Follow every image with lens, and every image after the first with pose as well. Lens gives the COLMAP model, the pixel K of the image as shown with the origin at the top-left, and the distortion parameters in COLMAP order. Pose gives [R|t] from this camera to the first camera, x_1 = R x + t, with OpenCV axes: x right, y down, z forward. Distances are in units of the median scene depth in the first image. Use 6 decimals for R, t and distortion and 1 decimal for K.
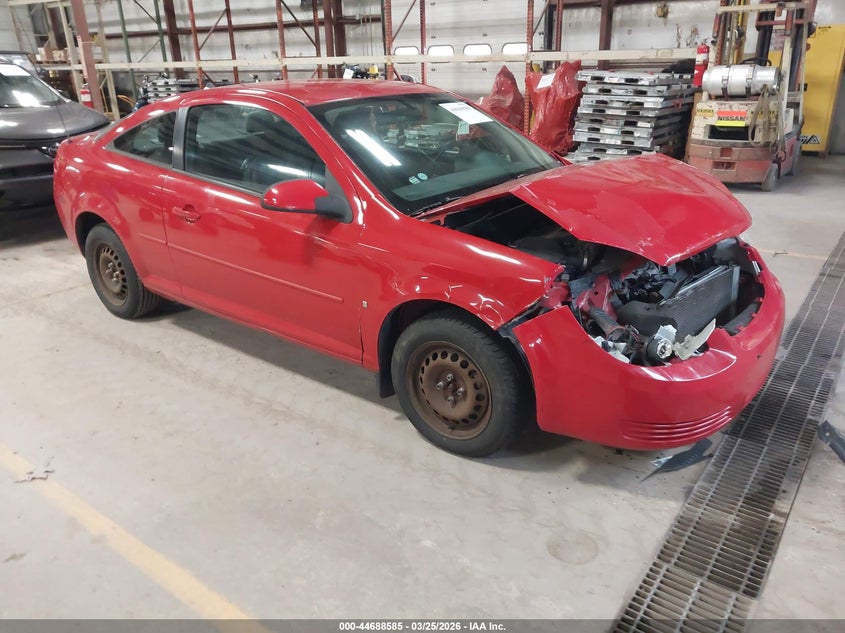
lens RADIAL K [[642.0, 0, 413.7], [0, 642.0, 318.5], [0, 0, 1]] dist [-0.048231, 0.003419]
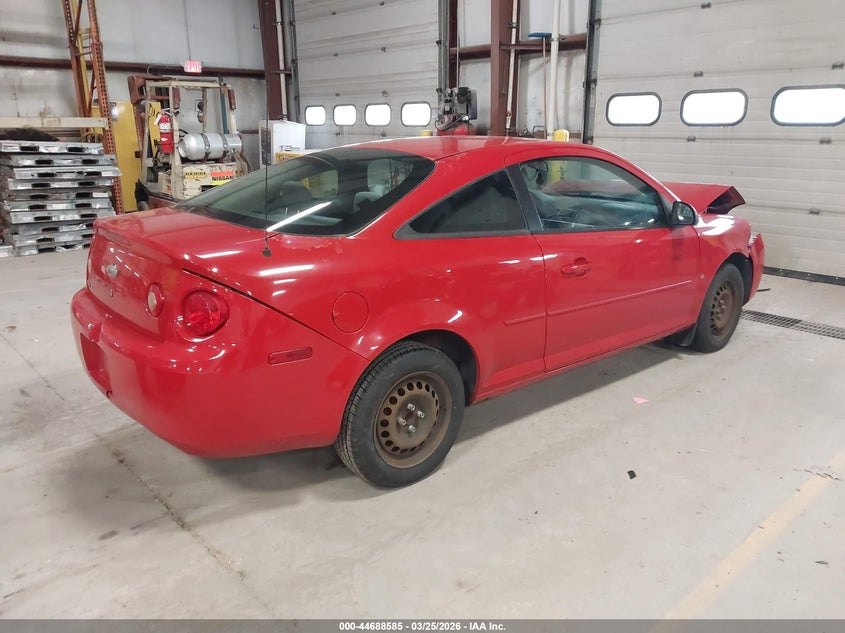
lens RADIAL K [[651.9, 0, 423.7], [0, 651.9, 318.0], [0, 0, 1]] dist [-0.004012, -0.006883]
pose [[0.204950, -0.254993, 0.944973, -0.502406], [0.359477, 0.917604, 0.169643, -0.129449], [-0.910369, 0.304928, 0.279727, 0.350047]]
